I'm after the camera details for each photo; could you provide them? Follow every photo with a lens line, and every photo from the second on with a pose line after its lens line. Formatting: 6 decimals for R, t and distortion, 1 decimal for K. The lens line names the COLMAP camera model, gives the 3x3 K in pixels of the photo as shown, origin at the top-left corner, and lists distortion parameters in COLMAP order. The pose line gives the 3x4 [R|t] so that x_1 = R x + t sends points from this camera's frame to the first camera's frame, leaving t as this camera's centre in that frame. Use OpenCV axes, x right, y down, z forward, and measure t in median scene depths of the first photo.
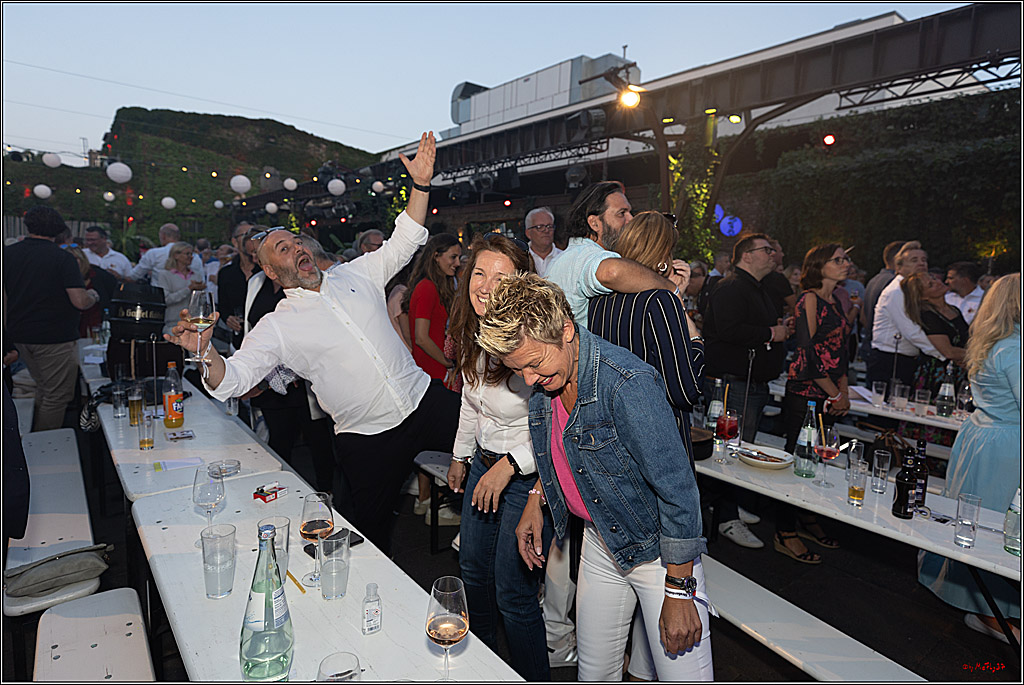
lens RADIAL K [[563.7, 0, 513.2], [0, 563.7, 341.0], [0, 0, 1]] dist [0.005440, -0.000902]
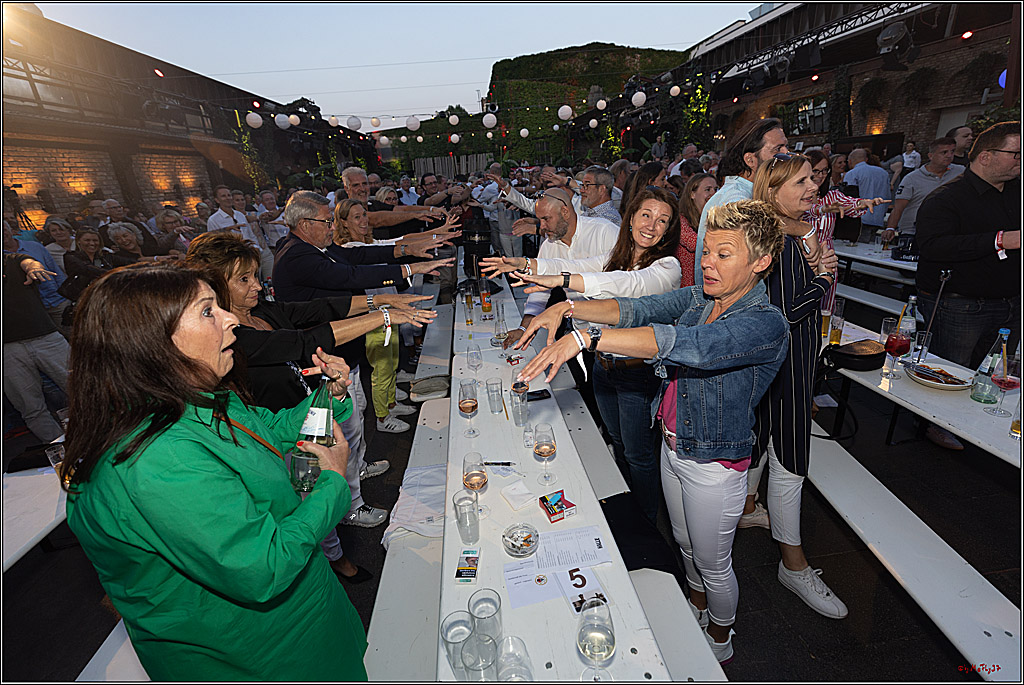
lens RADIAL K [[445.9, 0, 511.9], [0, 445.9, 340.2], [0, 0, 1]] dist [-0.001374, 0.000856]
pose [[0.826673, 0.098379, -0.554015, 0.045364], [0.042714, 0.970784, 0.236123, -0.013170], [0.561058, -0.218861, 0.798319, -0.018729]]
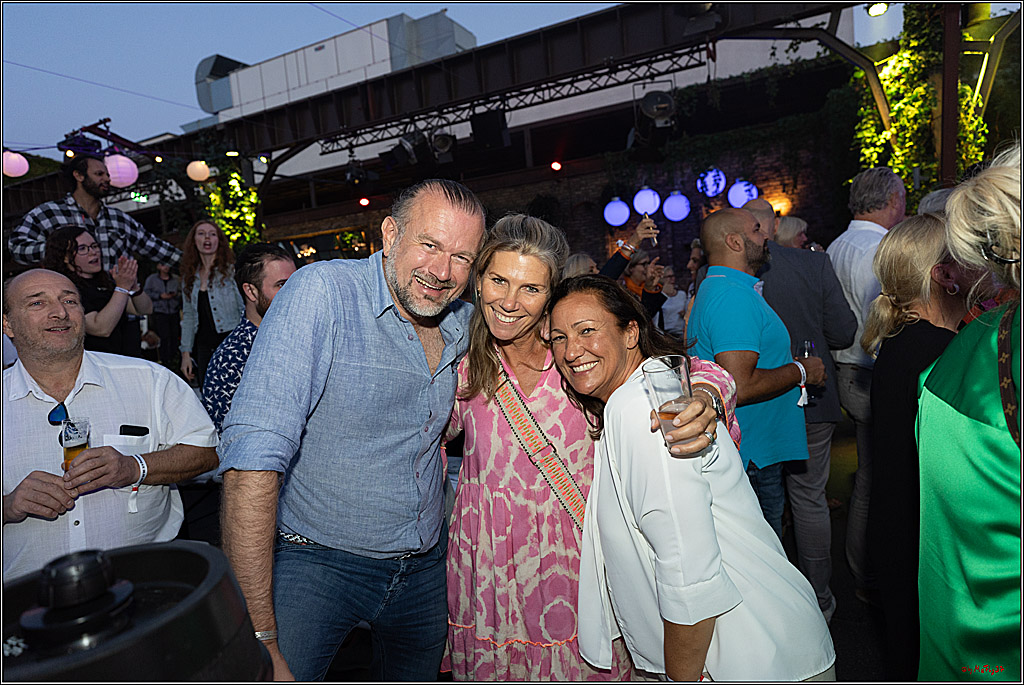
lens RADIAL K [[594.6, 0, 510.6], [0, 594.6, 339.5], [0, 0, 1]] dist [0.005144, -0.000807]
pose [[0.899427, -0.157703, 0.407629, -0.279927], [0.176411, 0.984280, -0.008452, -0.066418], [-0.399889, 0.079513, 0.913108, 0.446295]]
